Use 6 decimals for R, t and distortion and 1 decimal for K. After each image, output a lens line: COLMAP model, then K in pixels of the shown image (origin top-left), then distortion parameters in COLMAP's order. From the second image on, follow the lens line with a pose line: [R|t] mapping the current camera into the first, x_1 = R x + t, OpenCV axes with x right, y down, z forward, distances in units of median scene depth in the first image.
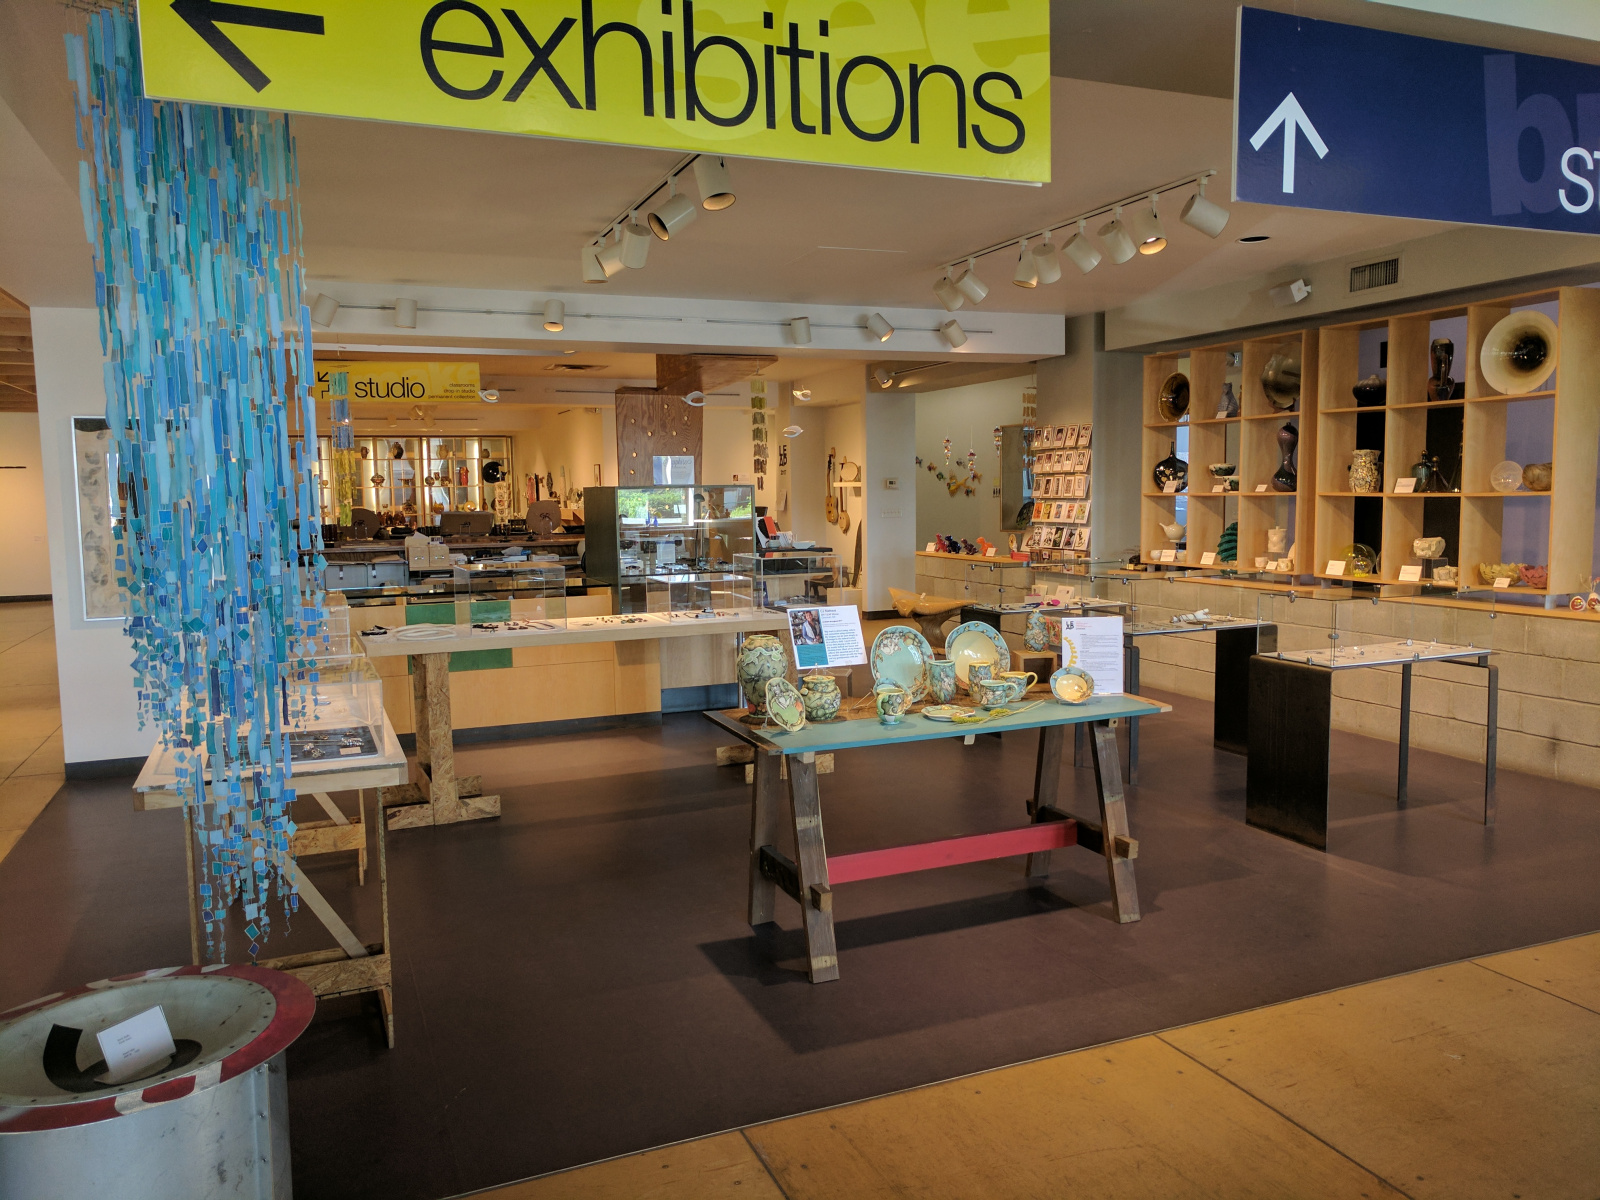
lens RADIAL K [[1203.8, 0, 797.7], [0, 1203.8, 600.5], [0, 0, 1]] dist [0.007823, 0.000818]
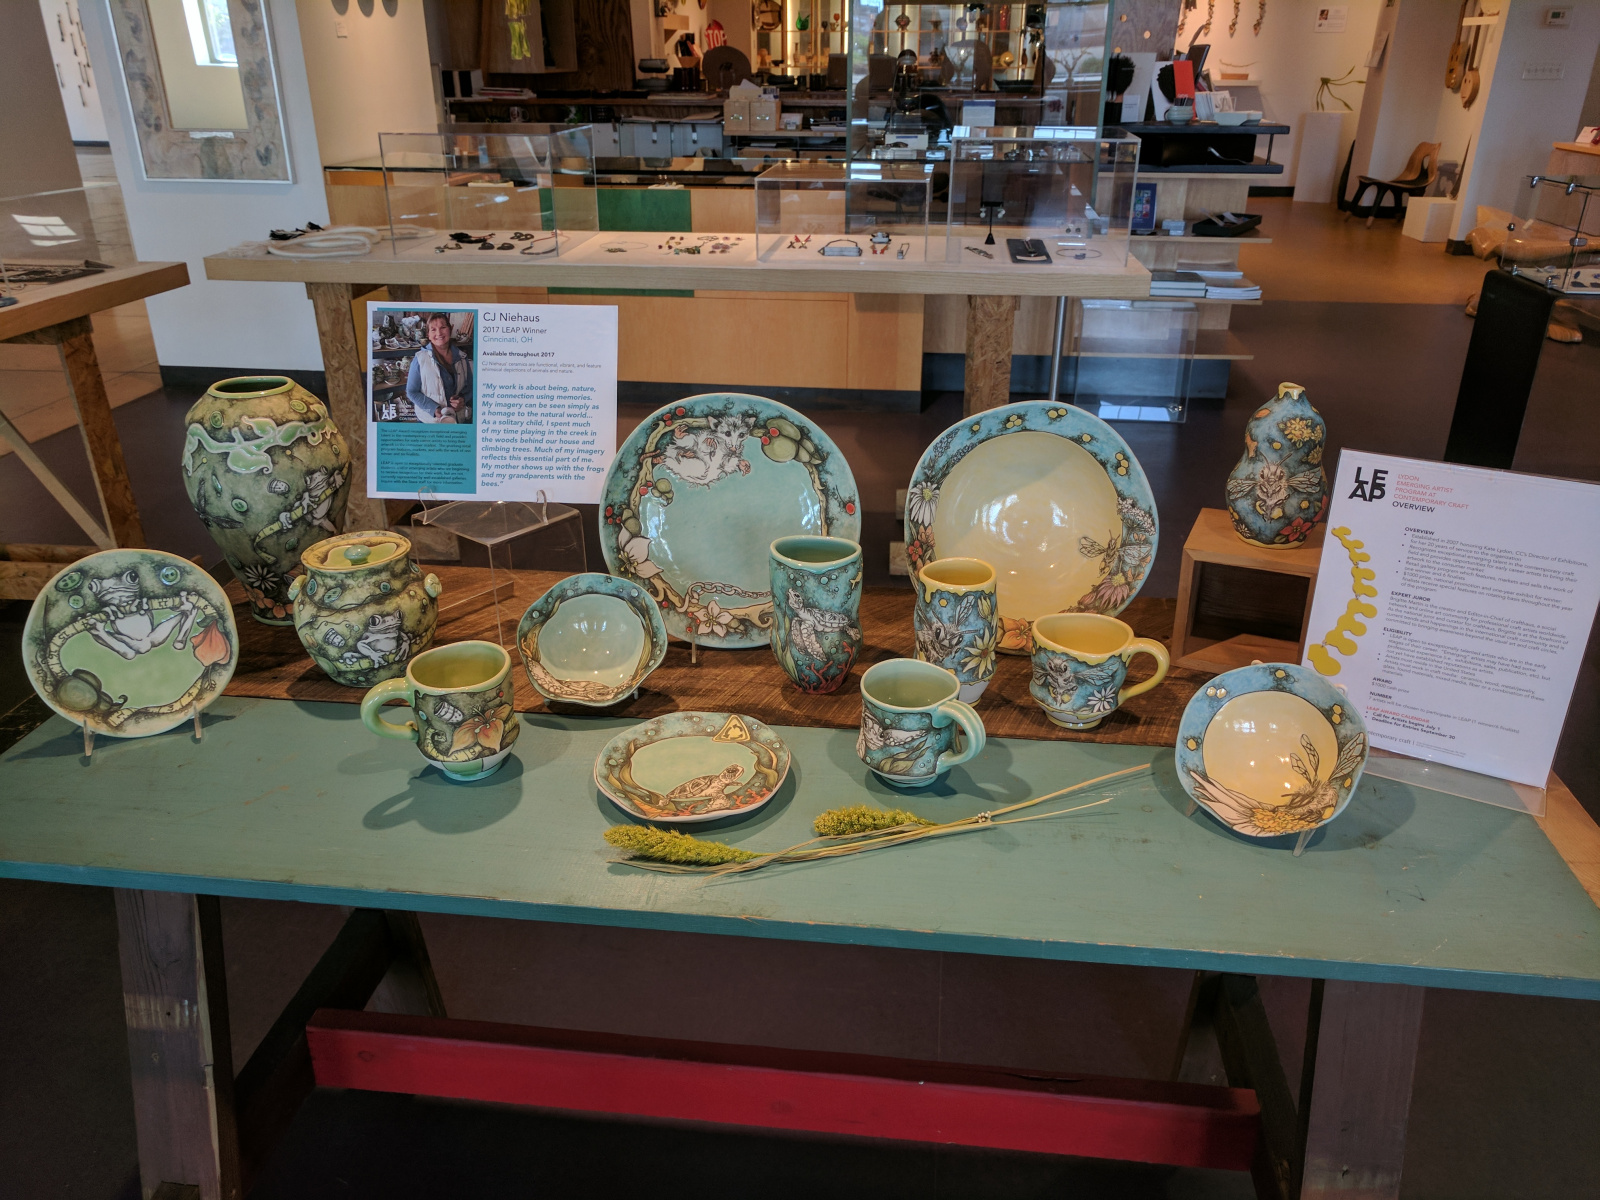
lens RADIAL K [[1203.8, 0, 803.7], [0, 1203.8, 605.9], [0, 0, 1]] dist [0.007823, 0.000818]
pose [[0.871728, 0.219957, -0.437846, 0.232510], [-0.060808, 0.935237, 0.348762, -0.033613], [0.486202, -0.277401, 0.828647, 0.717951]]
